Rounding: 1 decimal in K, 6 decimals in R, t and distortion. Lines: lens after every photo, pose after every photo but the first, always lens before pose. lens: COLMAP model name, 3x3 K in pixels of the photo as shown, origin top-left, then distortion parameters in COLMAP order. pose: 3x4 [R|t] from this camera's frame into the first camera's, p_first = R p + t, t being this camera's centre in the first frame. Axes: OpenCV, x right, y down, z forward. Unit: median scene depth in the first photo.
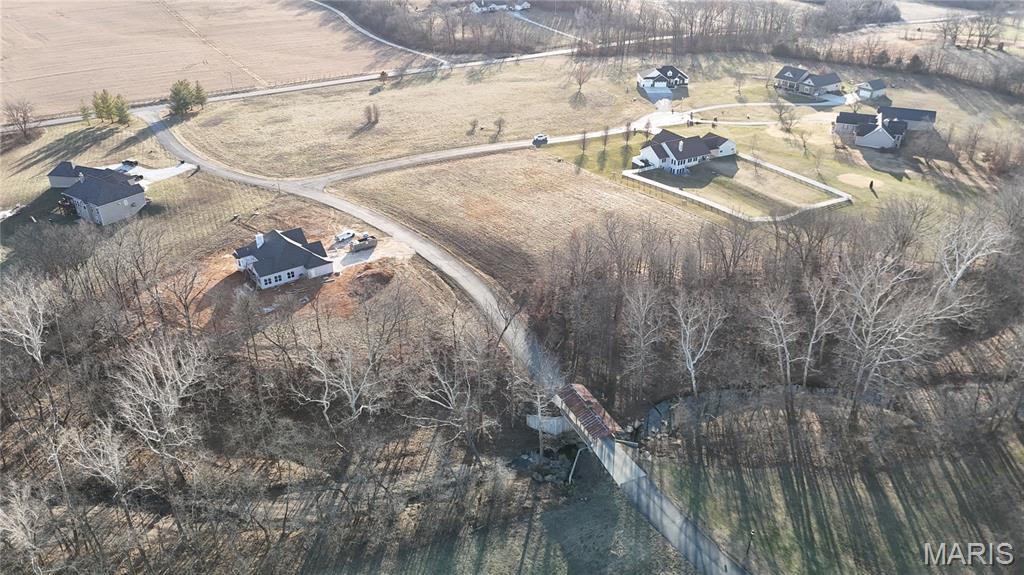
lens RADIAL K [[746.3, 0, 515.5], [0, 746.3, 290.4], [0, 0, 1]] dist [0.047276, -0.015969]
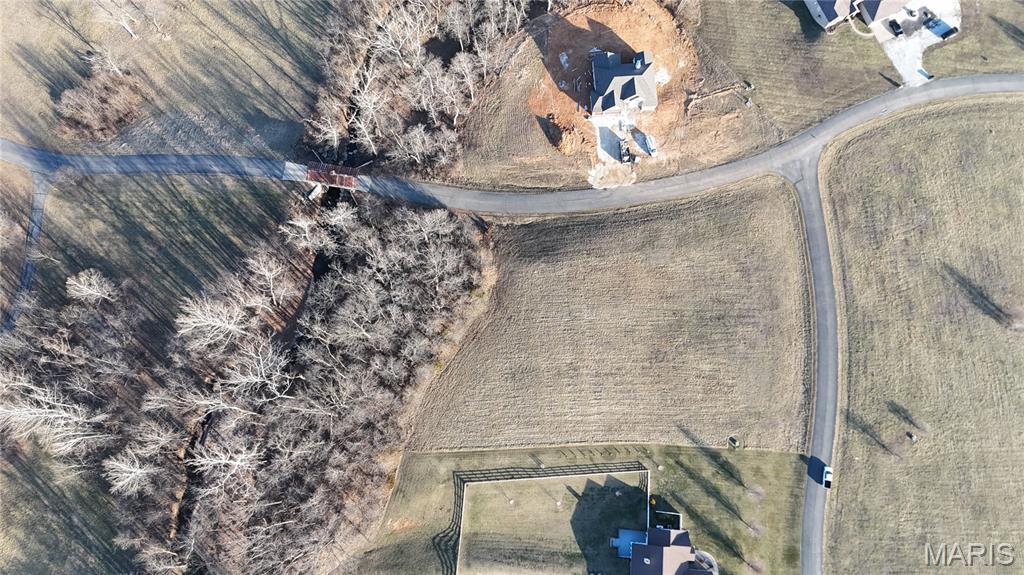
lens RADIAL K [[746.3, 0, 513.8], [0, 746.3, 292.2], [0, 0, 1]] dist [0.047276, -0.015969]
pose [[-0.550441, 0.814043, -0.185334, 0.288503], [-0.417974, -0.076532, 0.905229, -1.099450], [0.722712, 0.575740, 0.382375, 0.602296]]
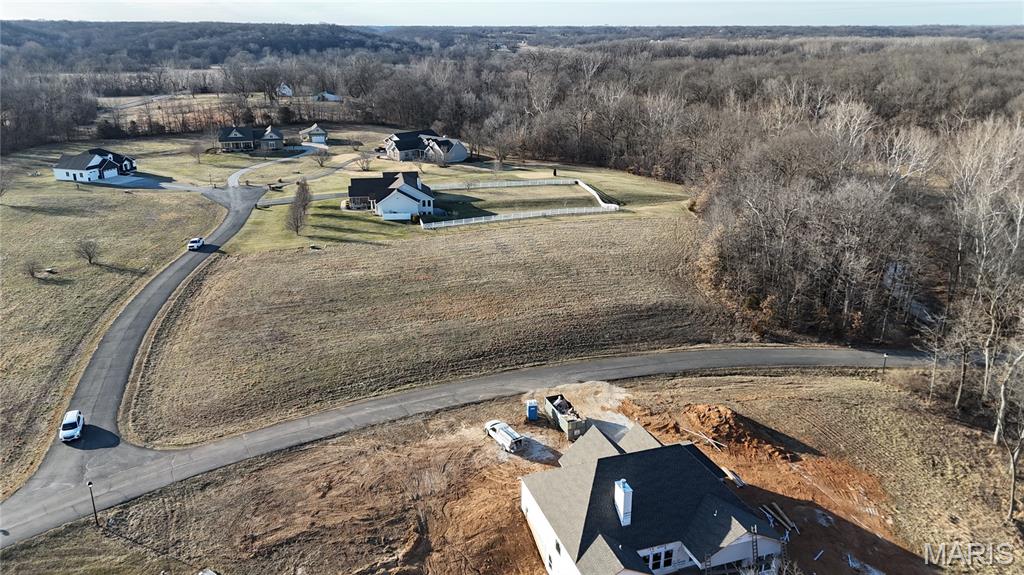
lens RADIAL K [[746.3, 0, 517.6], [0, 746.3, 291.0], [0, 0, 1]] dist [0.047276, -0.015969]
pose [[0.315233, -0.323352, 0.892228, -0.629182], [0.469579, 0.870151, 0.149444, -0.219736], [-0.824696, 0.371862, 0.426140, 0.855481]]
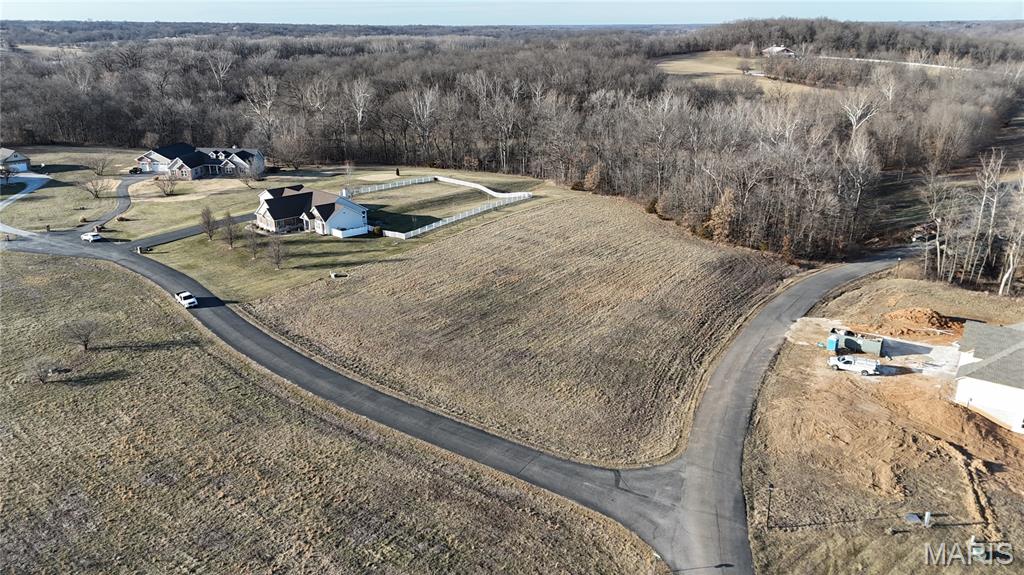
lens RADIAL K [[746.3, 0, 511.8], [0, 746.3, 280.9], [0, 0, 1]] dist [0.047276, -0.015969]
pose [[-0.296325, -0.317652, 0.900716, -0.658163], [0.467236, 0.774303, 0.426785, -0.481552], [-0.832996, 0.547314, -0.081027, 1.312592]]
